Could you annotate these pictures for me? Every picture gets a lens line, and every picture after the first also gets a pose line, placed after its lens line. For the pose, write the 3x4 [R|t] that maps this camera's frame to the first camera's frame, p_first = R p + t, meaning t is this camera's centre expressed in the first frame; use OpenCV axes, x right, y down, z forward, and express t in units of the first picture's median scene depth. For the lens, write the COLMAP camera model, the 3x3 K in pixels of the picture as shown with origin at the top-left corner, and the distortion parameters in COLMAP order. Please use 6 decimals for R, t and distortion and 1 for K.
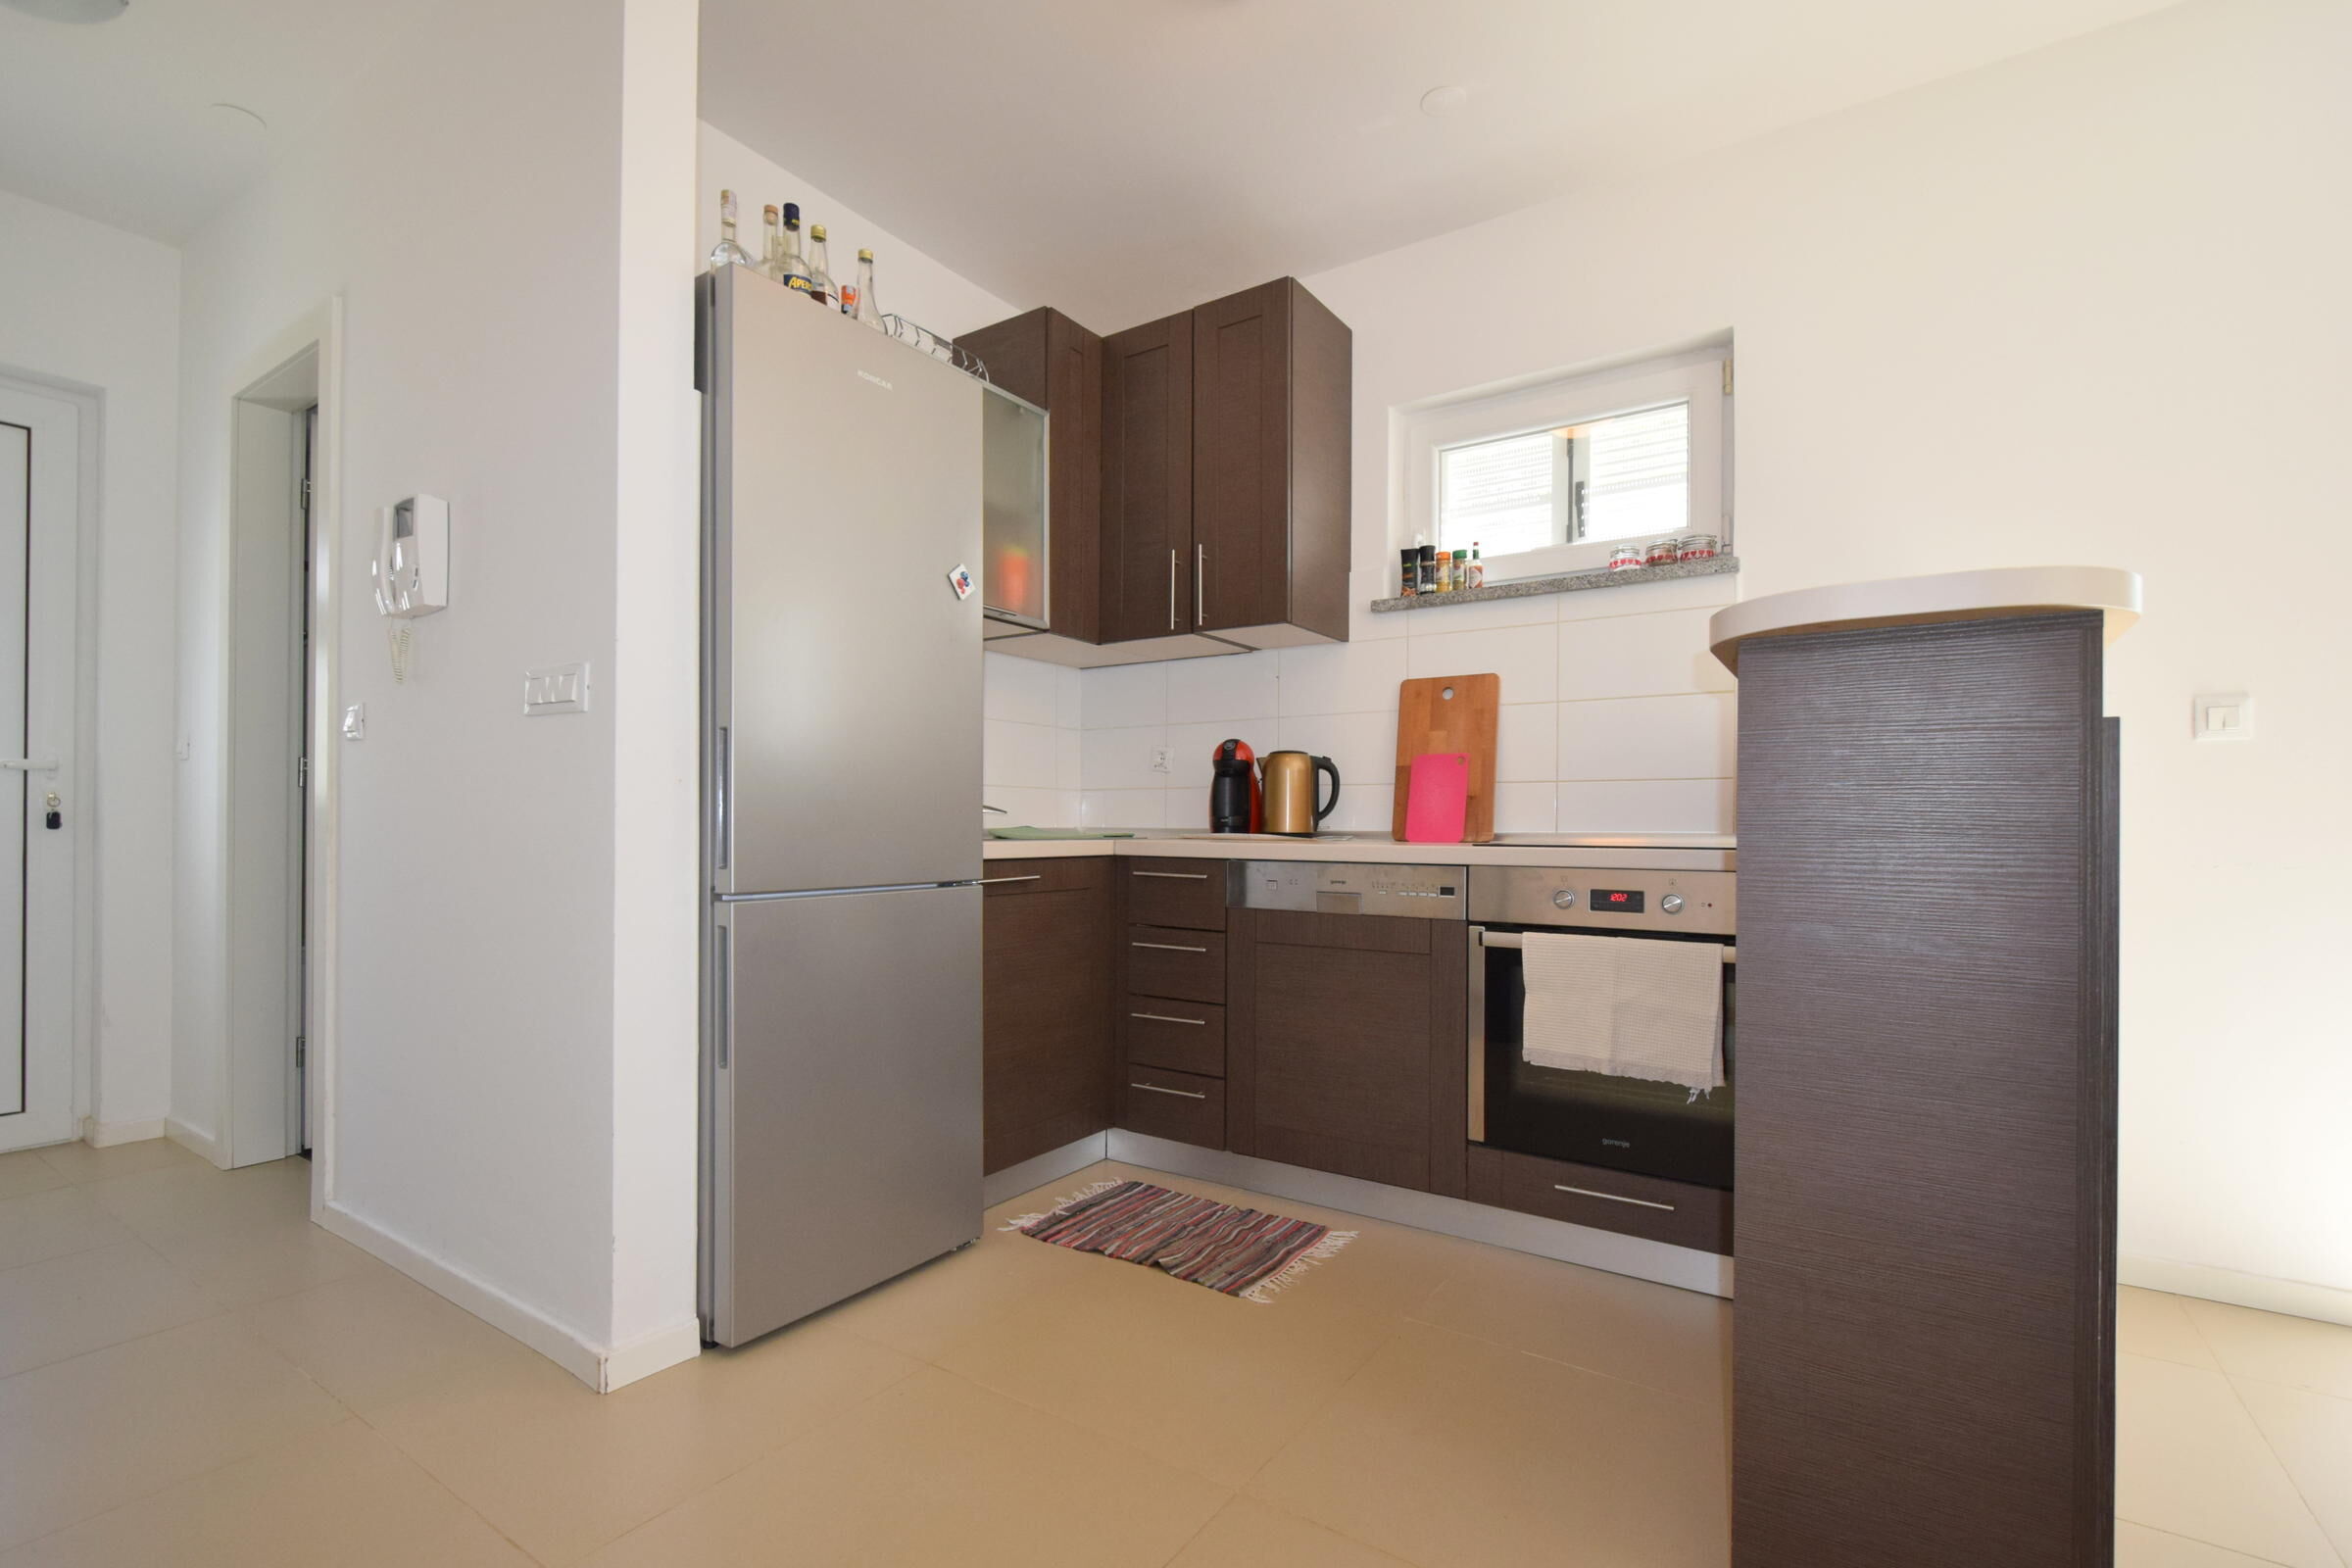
lens RADIAL K [[1064.0, 0, 1187.7], [0, 1064.0, 819.3], [0, 0, 1]] dist [-0.001482, -0.000950]
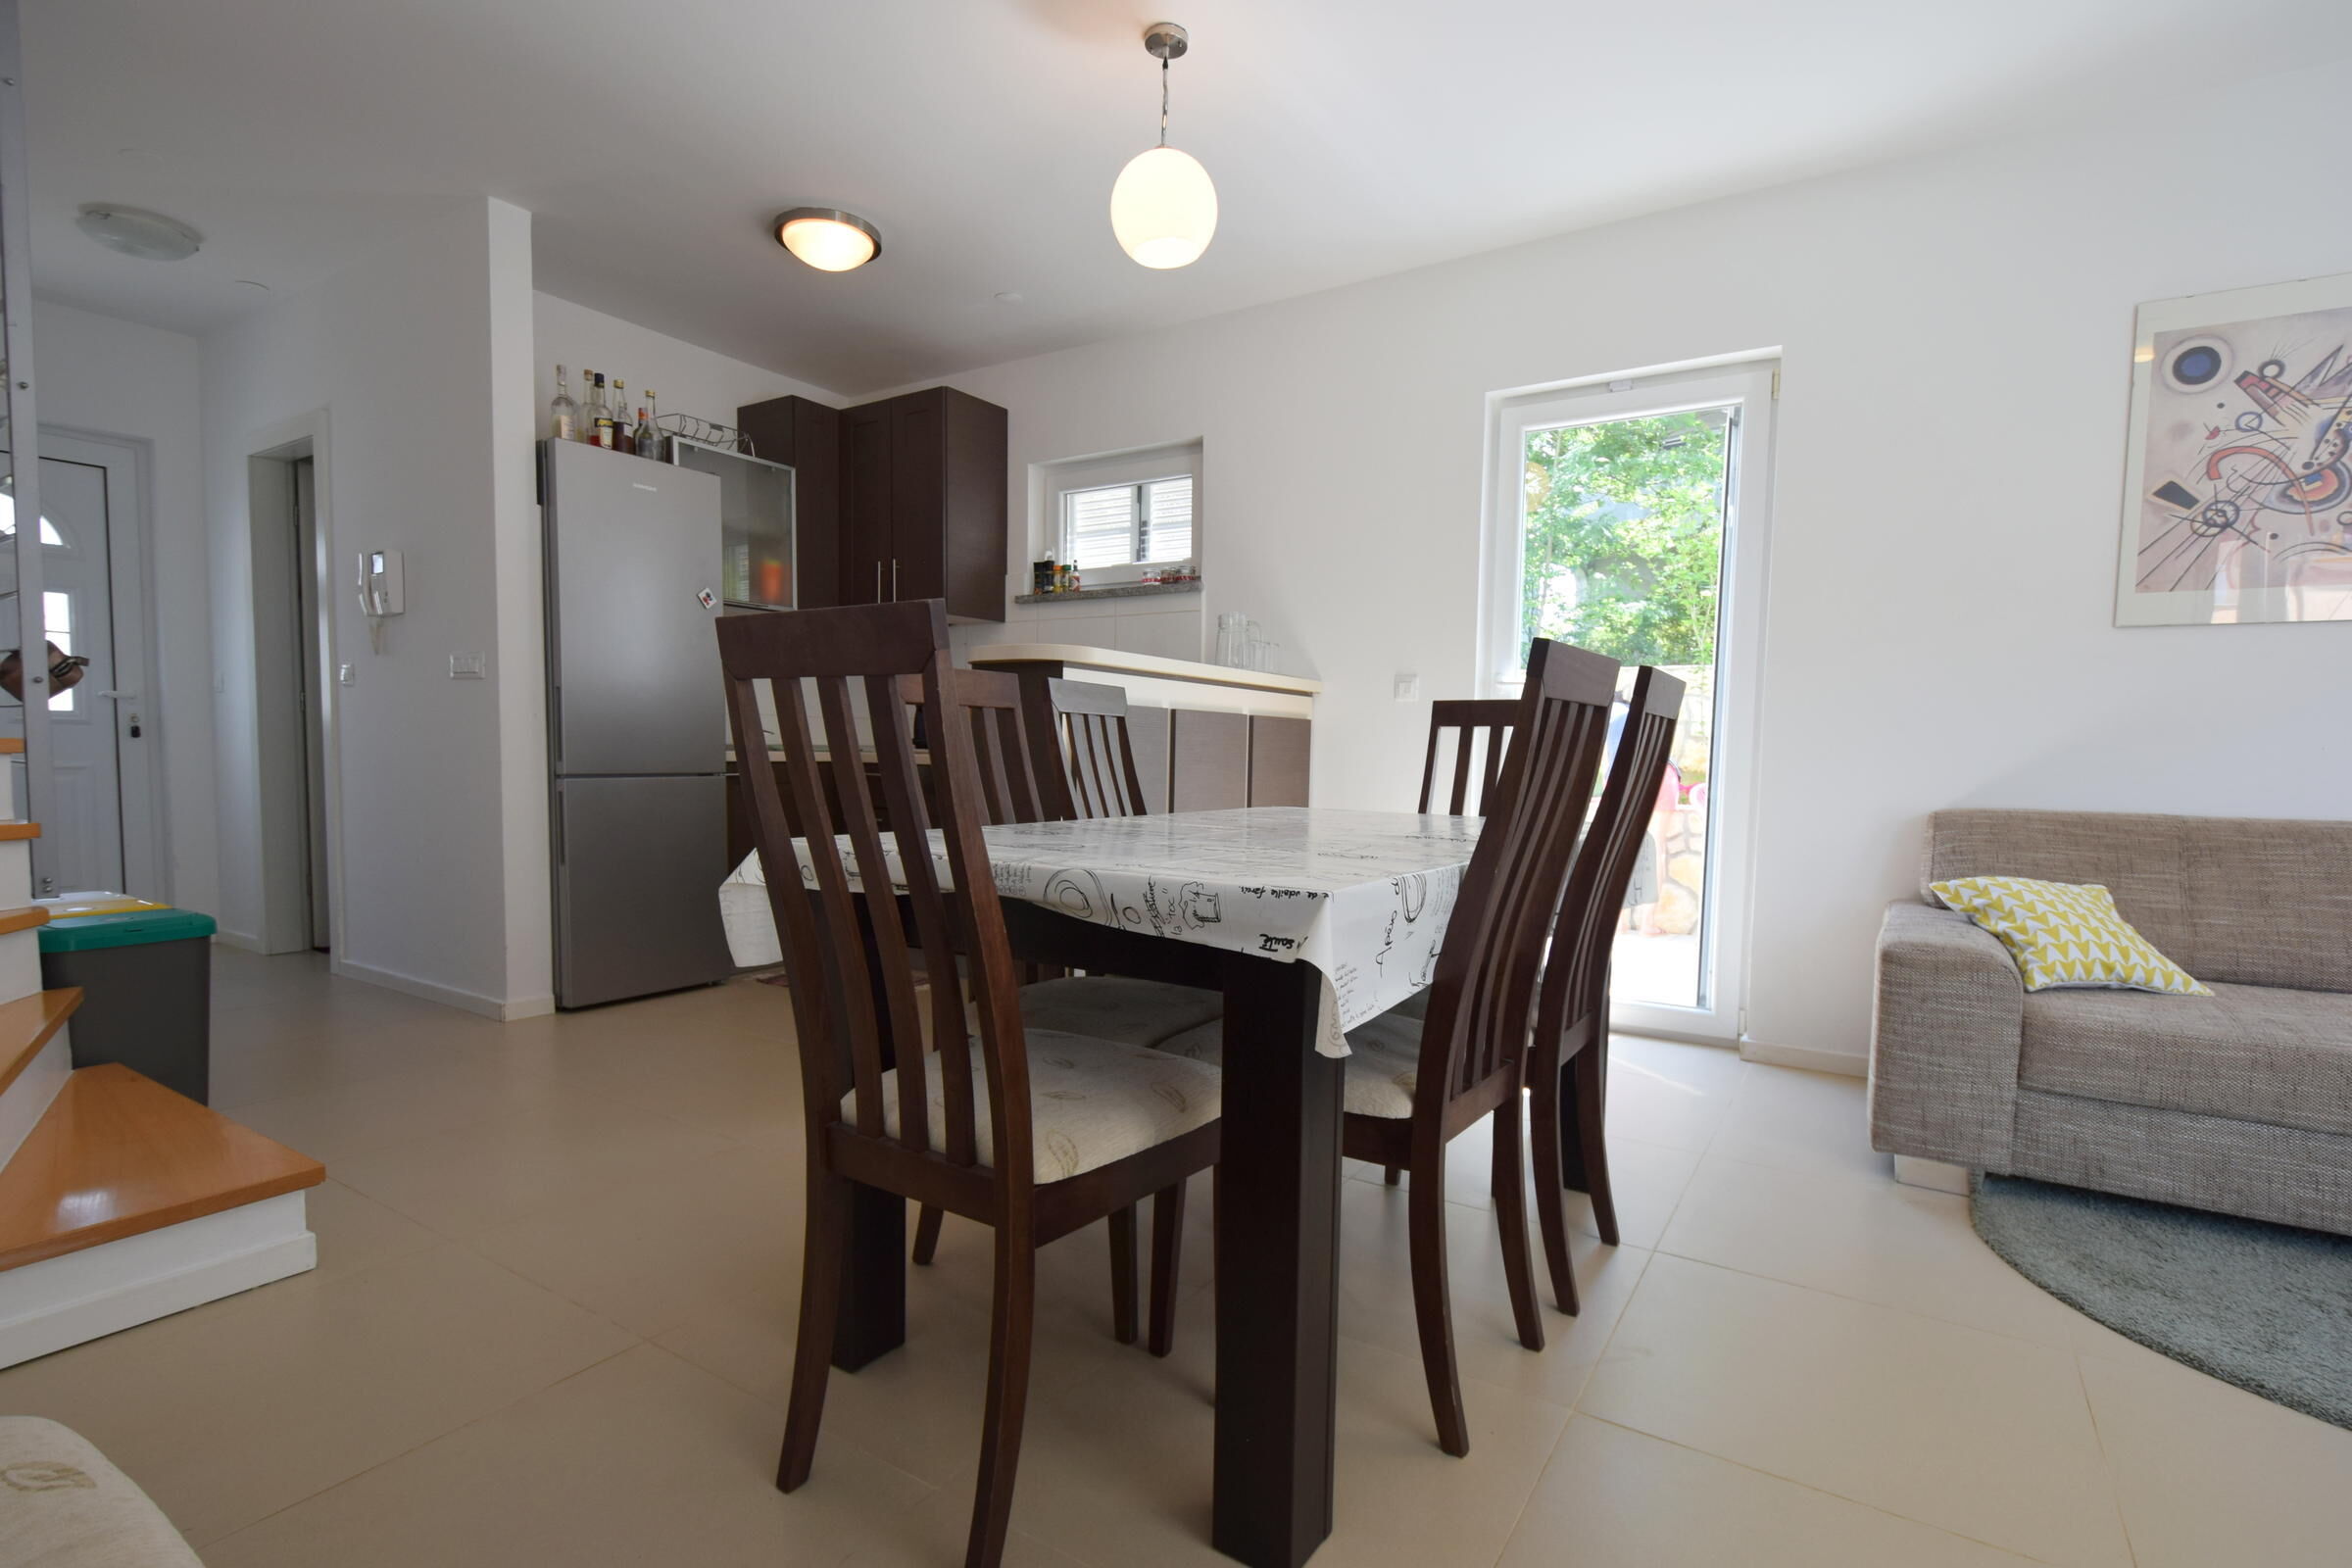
lens RADIAL K [[1119.5, 0, 1190.2], [0, 1119.5, 825.2], [0, 0, 1]] dist [-0.001584, -0.002261]
pose [[0.999561, 0.009236, 0.028139, 0.446861], [-0.011259, 0.997297, 0.072613, 0.001756], [-0.027392, -0.072898, 0.996963, -0.728476]]
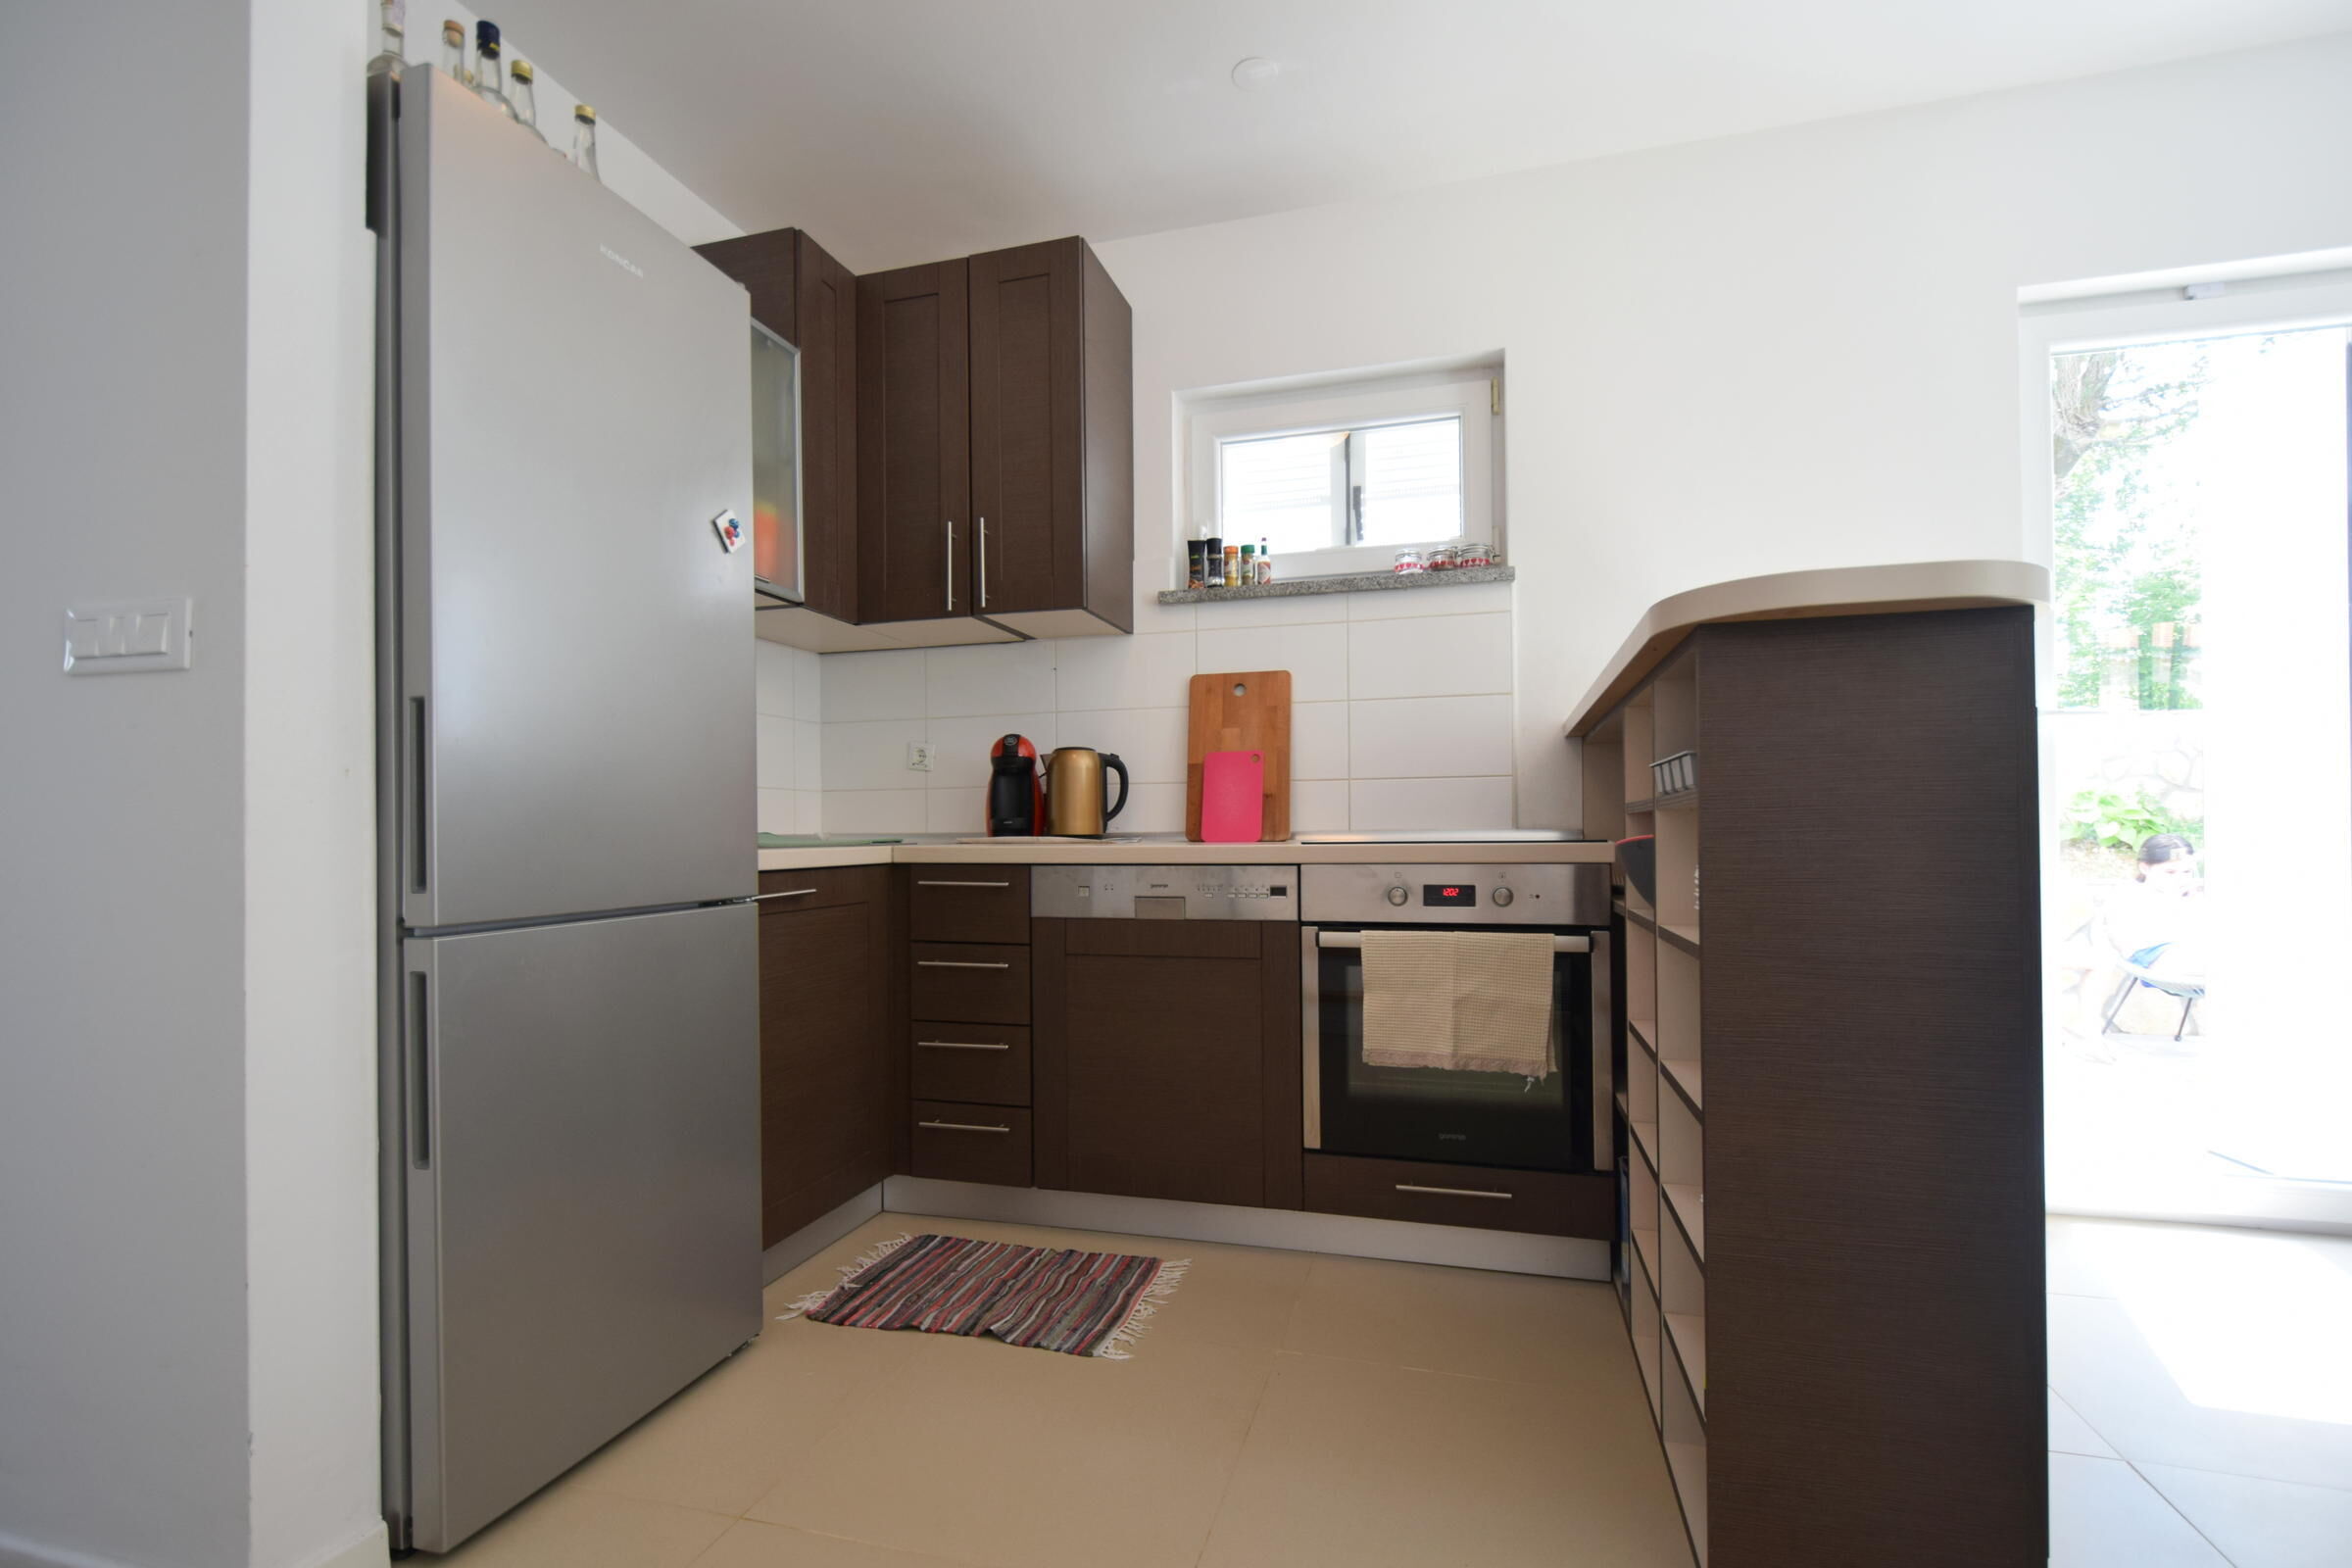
lens RADIAL K [[1046.9, 0, 1195.5], [0, 1046.9, 818.4], [0, 0, 1]] dist [0.000611, -0.007349]
pose [[0.948775, -0.010993, 0.315761, -0.112520], [0.013143, 0.999903, -0.004679, 0.004431], [-0.315679, 0.008589, 0.948827, 0.112863]]
